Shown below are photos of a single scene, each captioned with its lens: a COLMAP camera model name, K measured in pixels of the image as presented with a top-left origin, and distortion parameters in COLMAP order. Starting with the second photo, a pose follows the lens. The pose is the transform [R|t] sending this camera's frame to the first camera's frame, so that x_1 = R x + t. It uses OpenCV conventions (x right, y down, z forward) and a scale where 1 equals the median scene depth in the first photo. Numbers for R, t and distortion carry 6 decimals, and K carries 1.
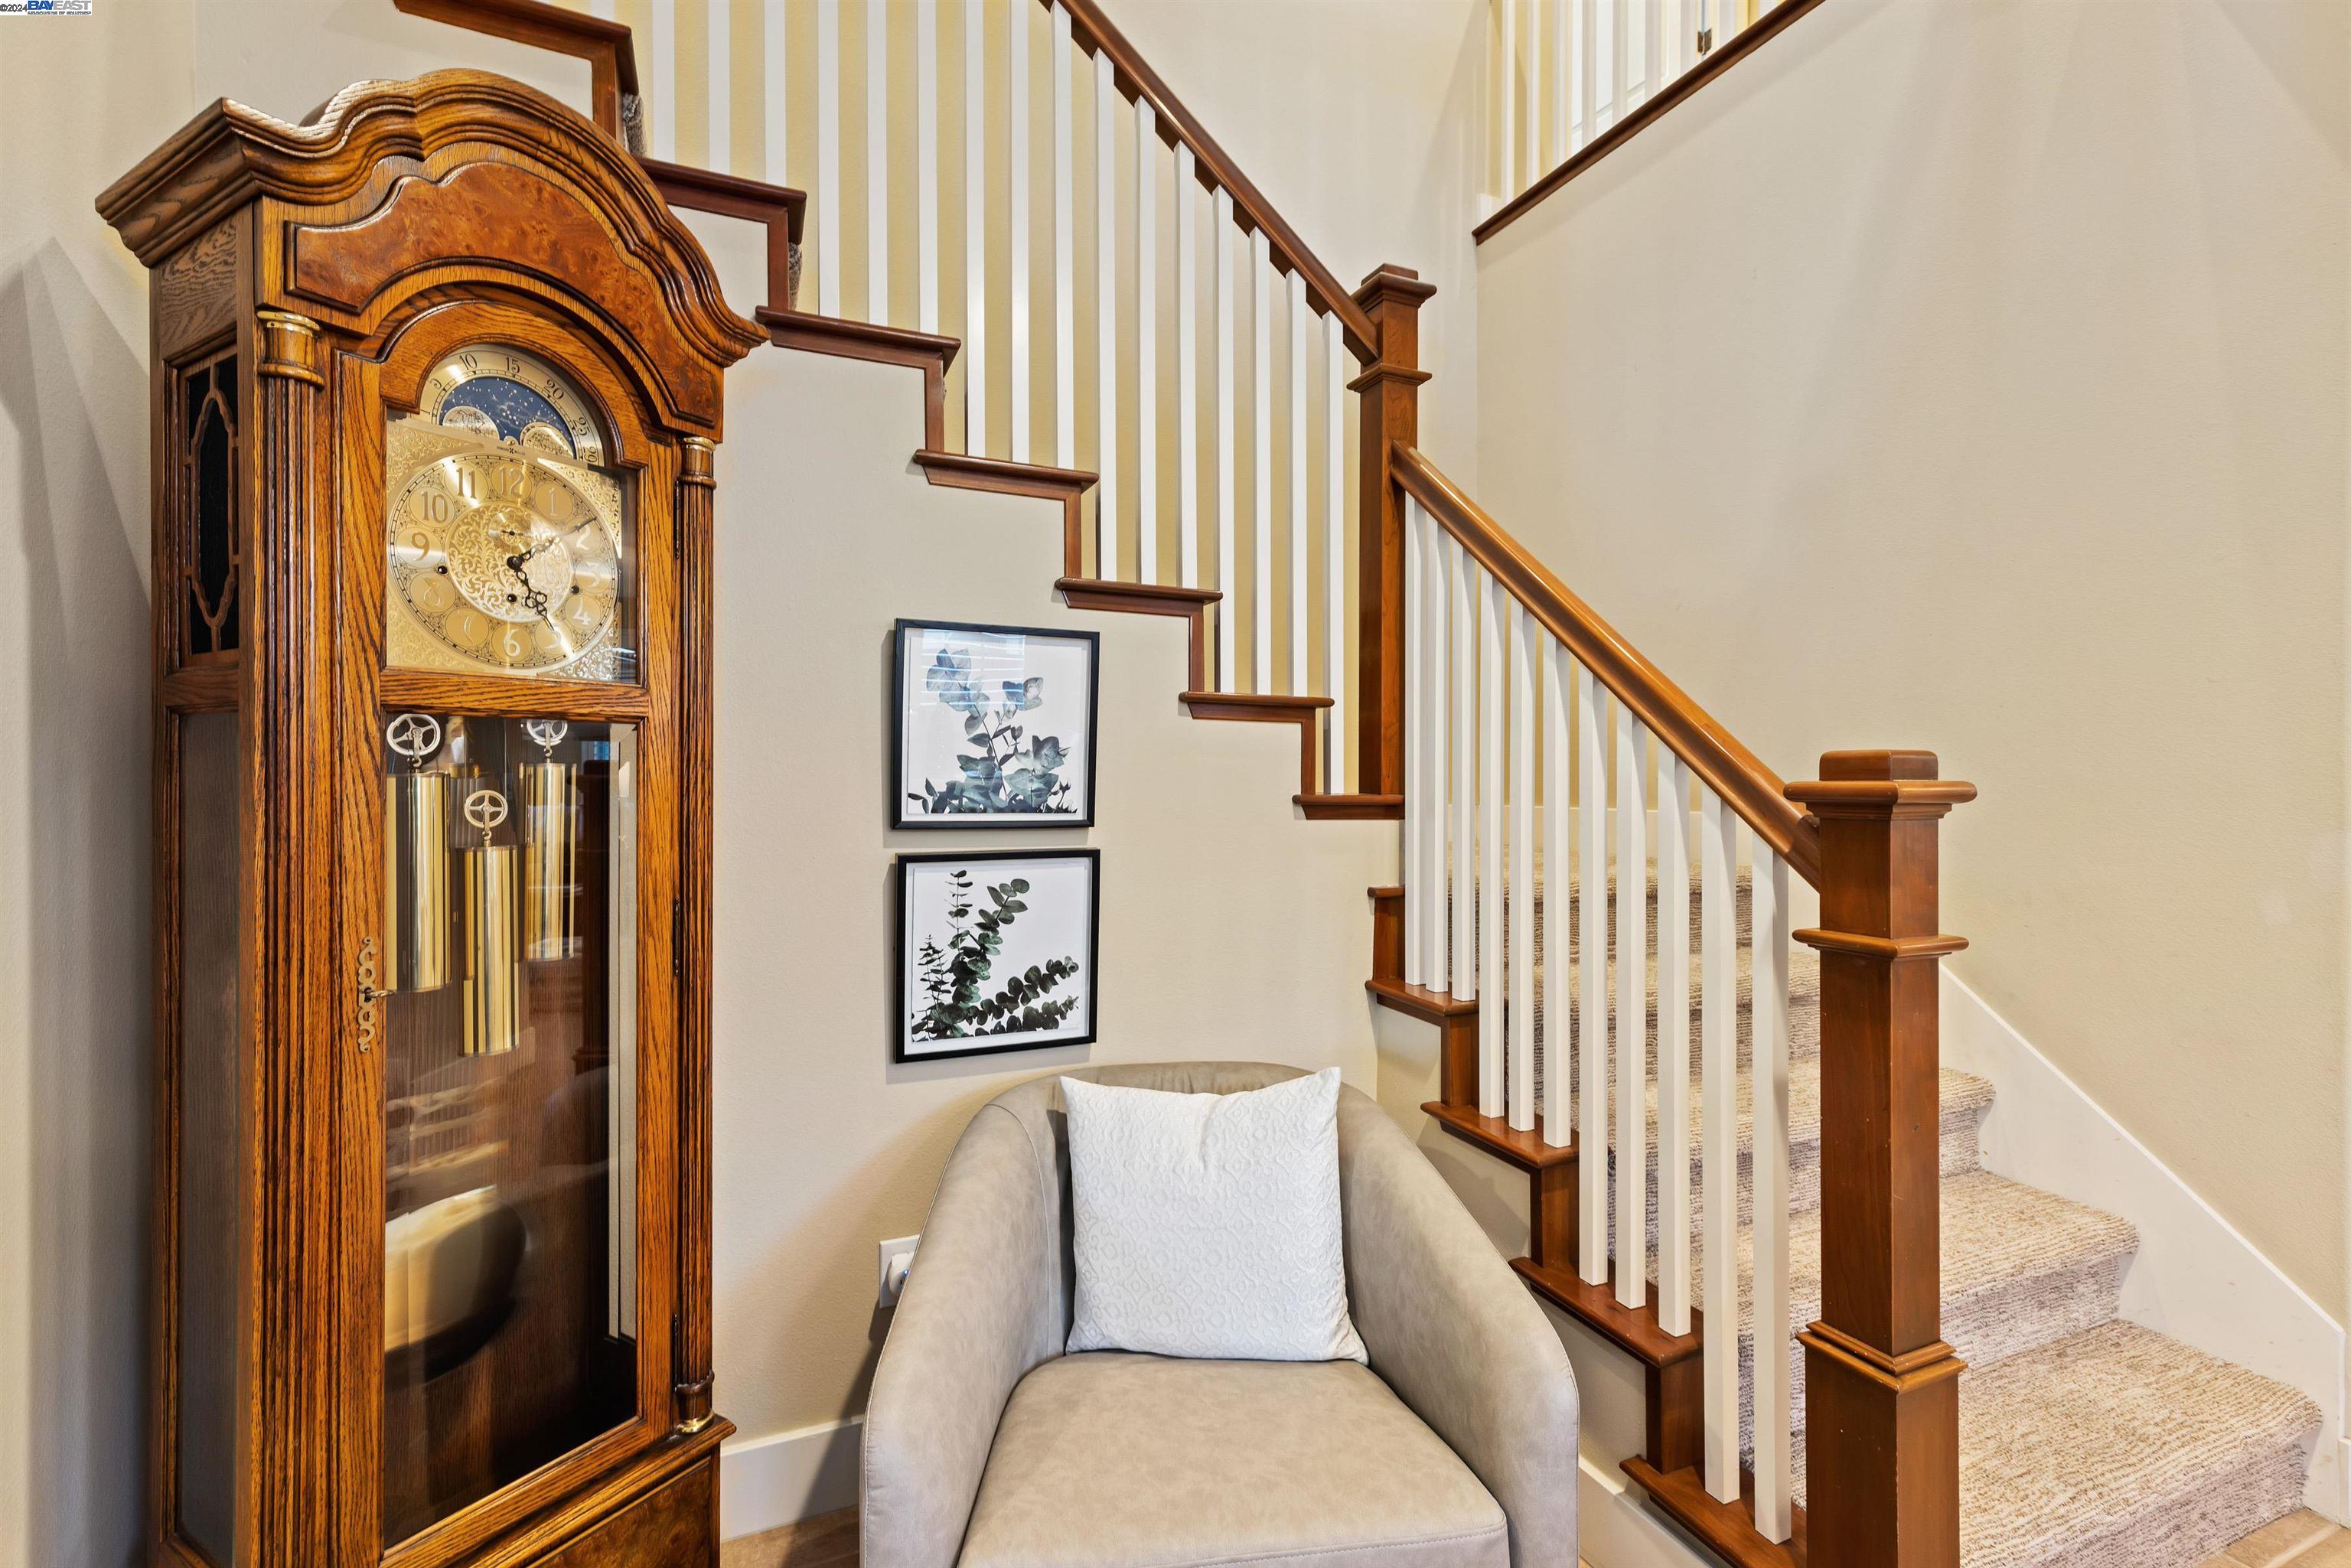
lens RADIAL K [[1056.9, 0, 1189.1], [0, 1056.9, 780.7], [0, 0, 1]] dist [0.020461, 0.001082]
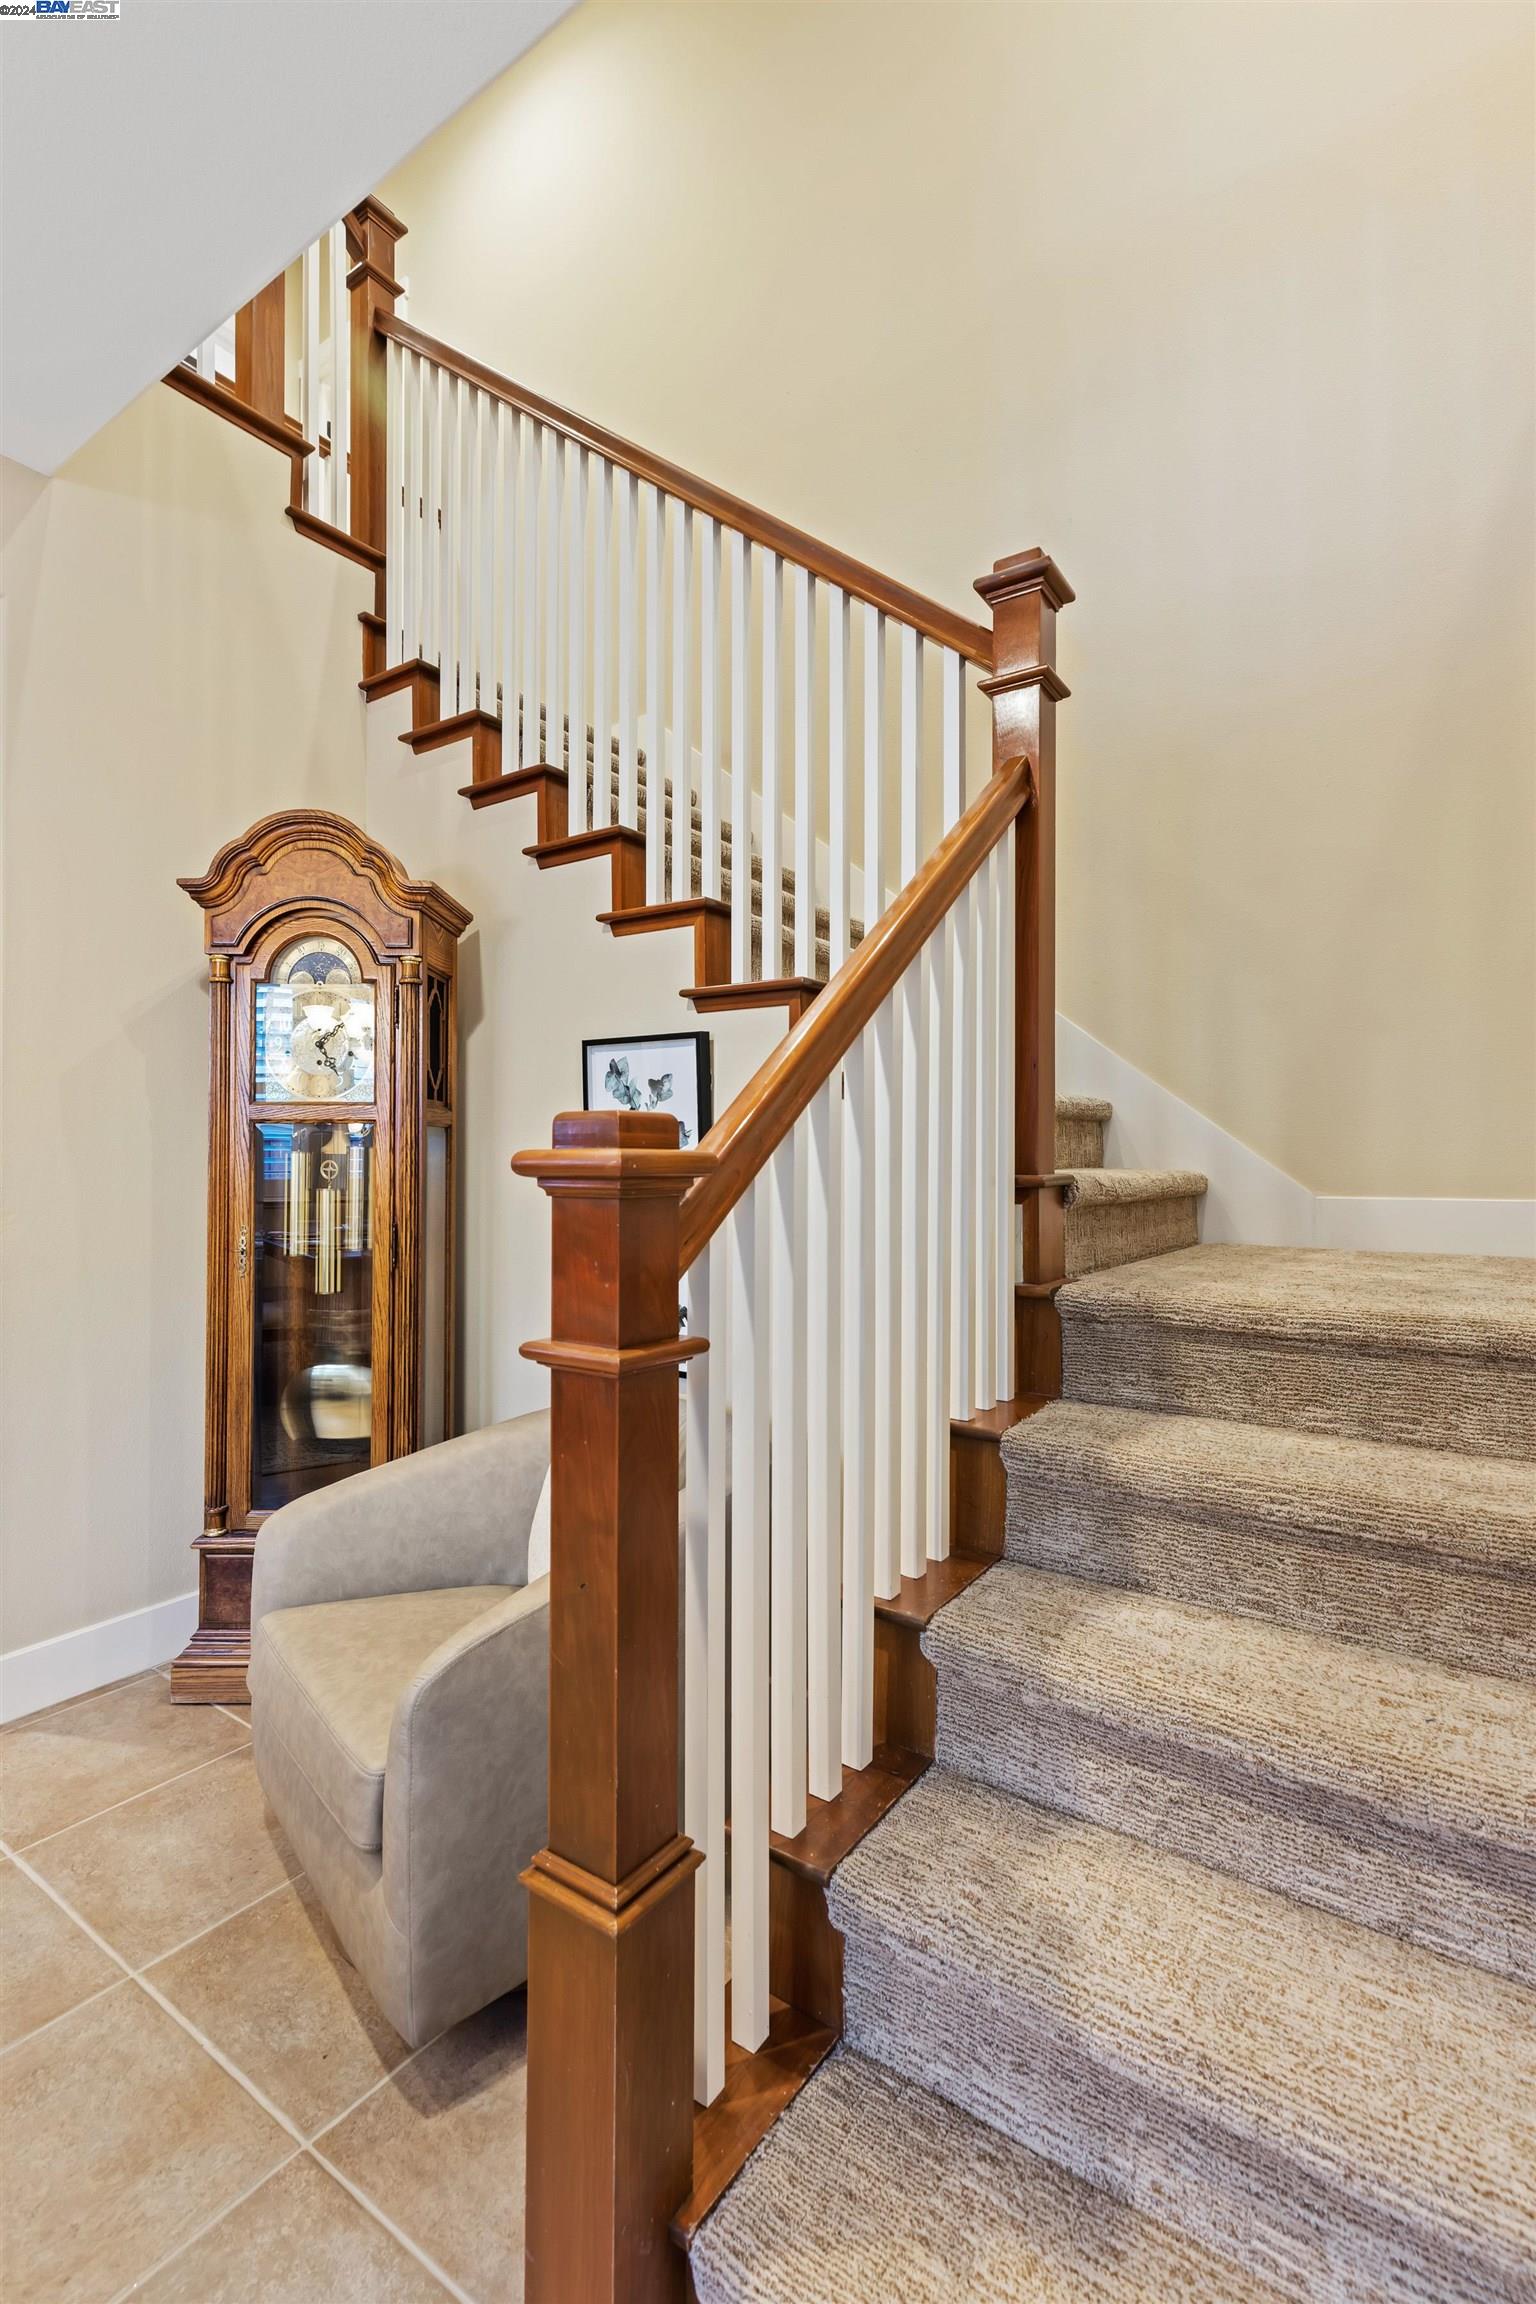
lens RADIAL K [[1035.8, 0, 770.9], [0, 1035.8, 1157.9], [0, 0, 1]] dist [0.020461, 0.001082]
pose [[0.521729, -0.002913, -0.853106, 0.972517], [-0.006800, 0.999948, -0.007573, 0.009294], [0.853084, 0.009752, 0.521682, 0.478720]]
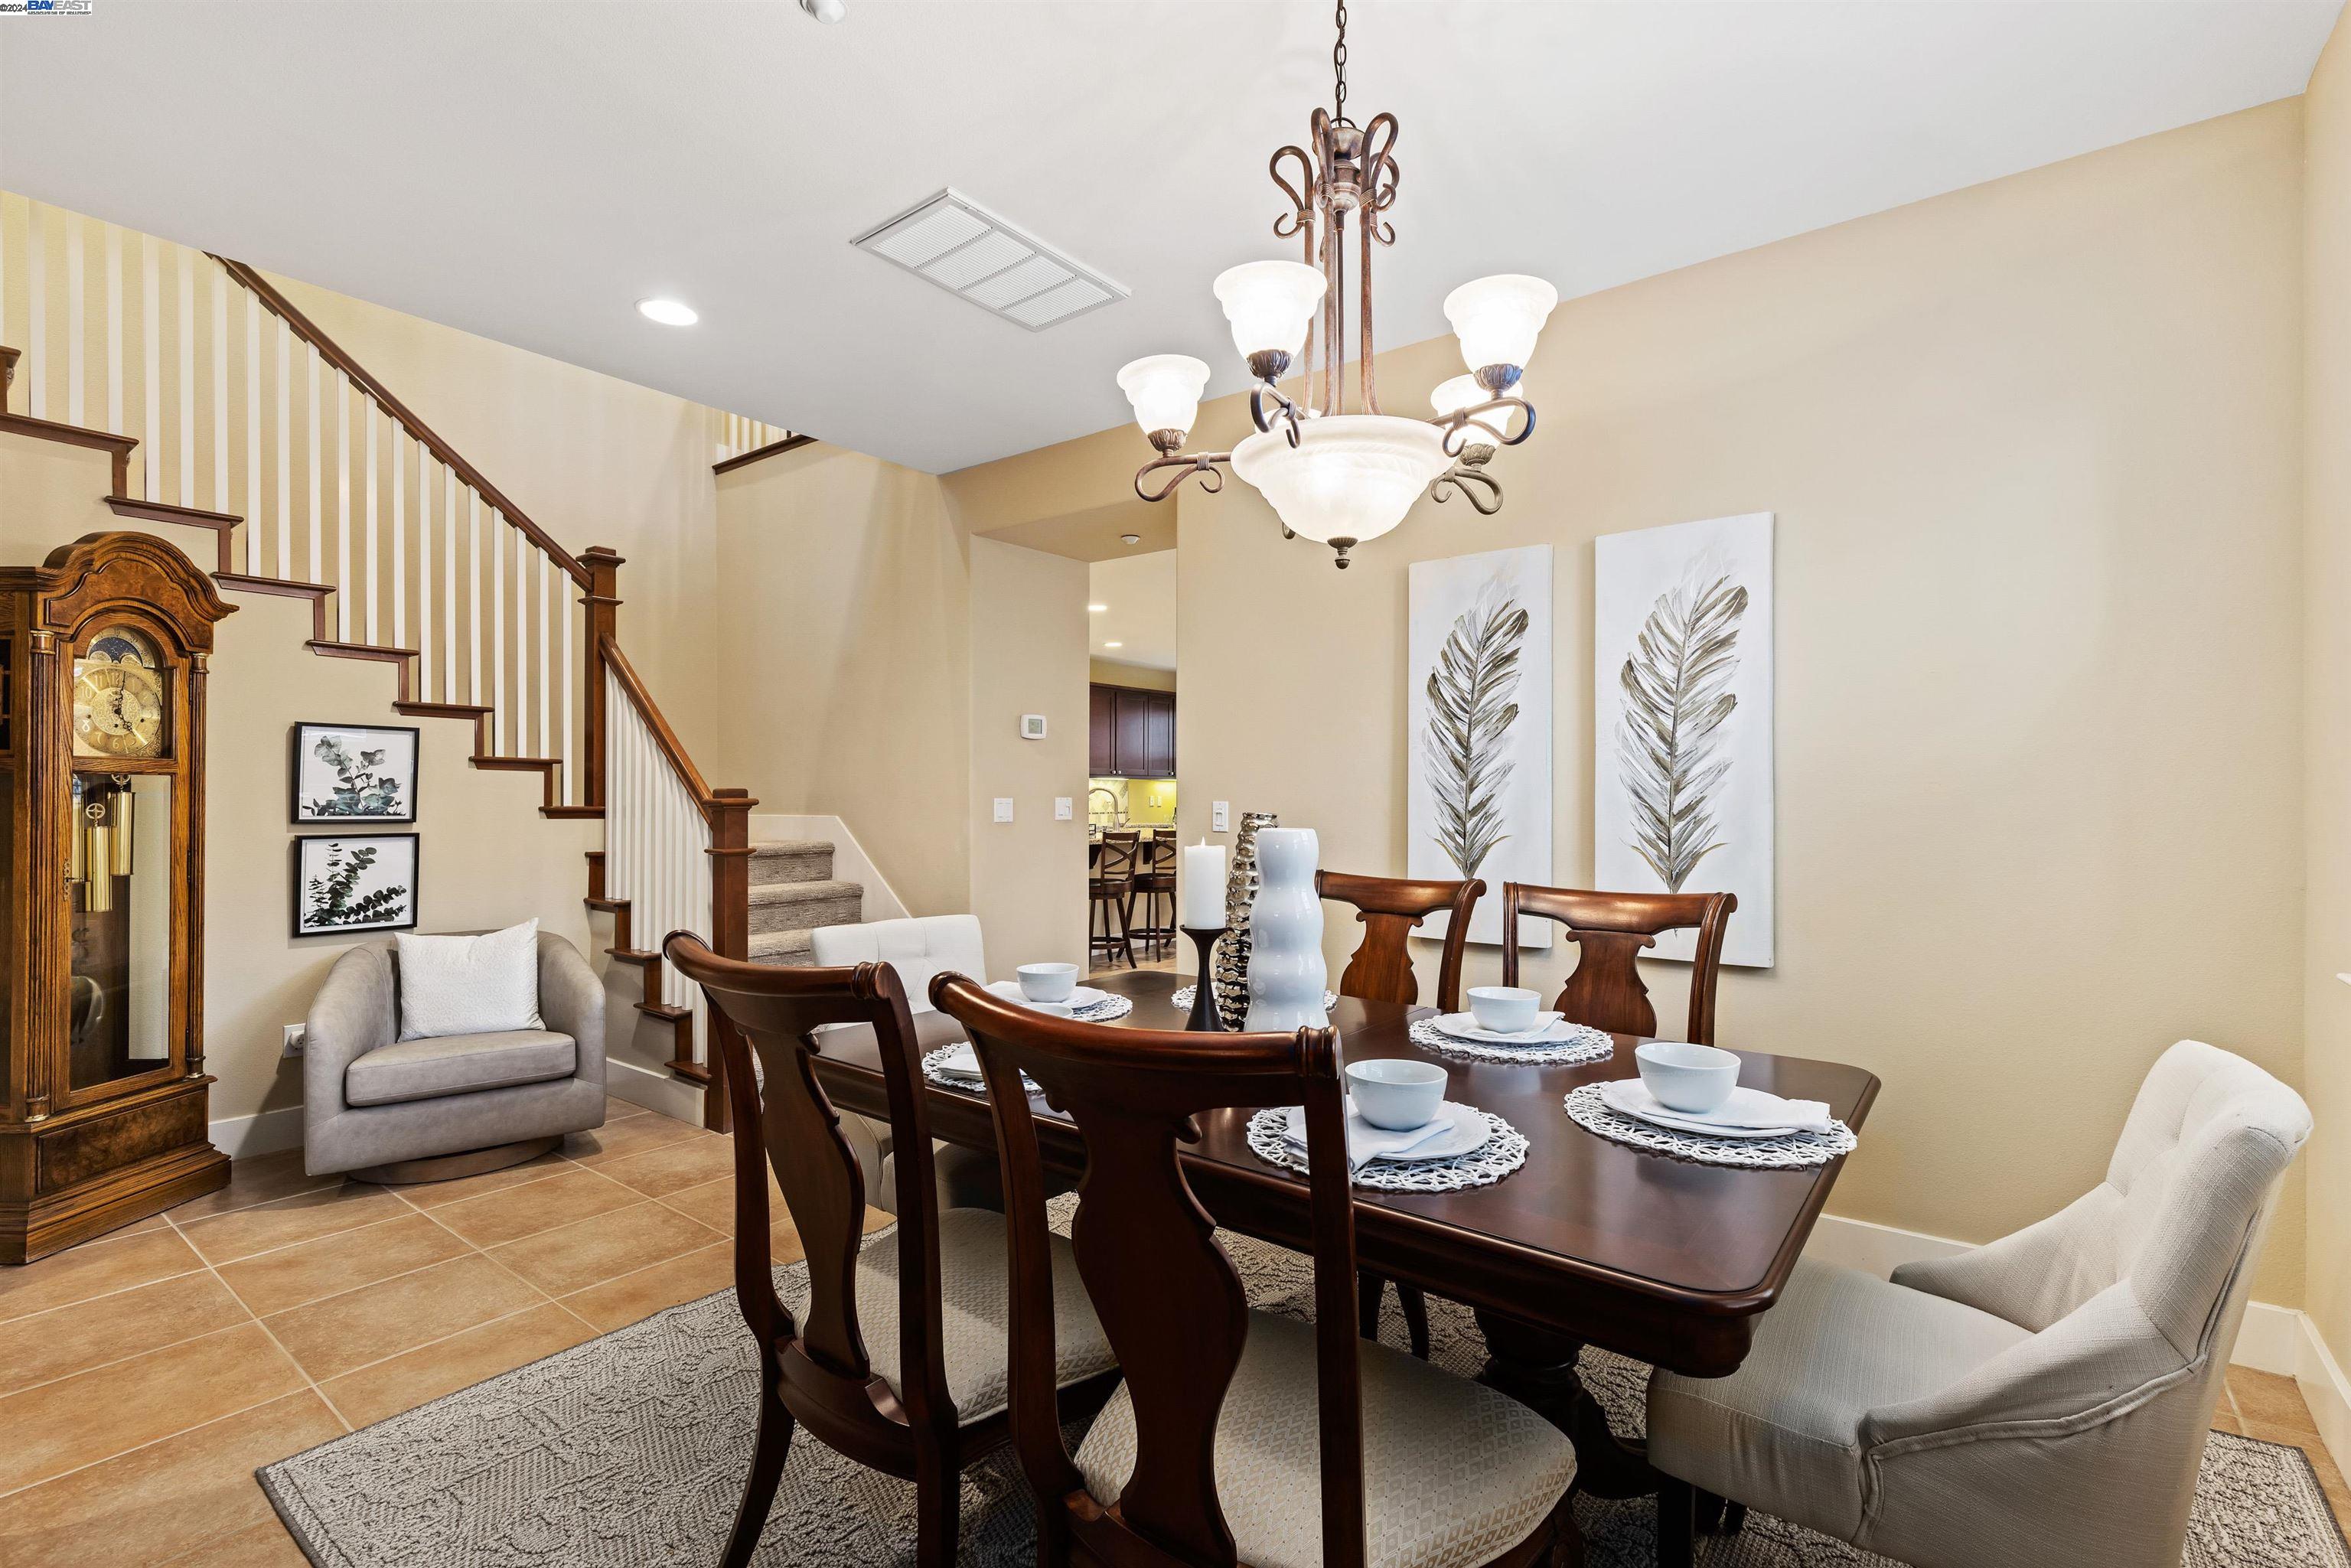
lens RADIAL K [[1056.9, 0, 1171.8], [0, 1056.9, 791.7], [0, 0, 1]] dist [0.020461, 0.001082]
pose [[0.878153, 0.001292, 0.478377, 0.216216], [0.004444, 0.999931, -0.010859, 0.013989], [-0.478359, 0.011661, 0.878087, -1.598462]]
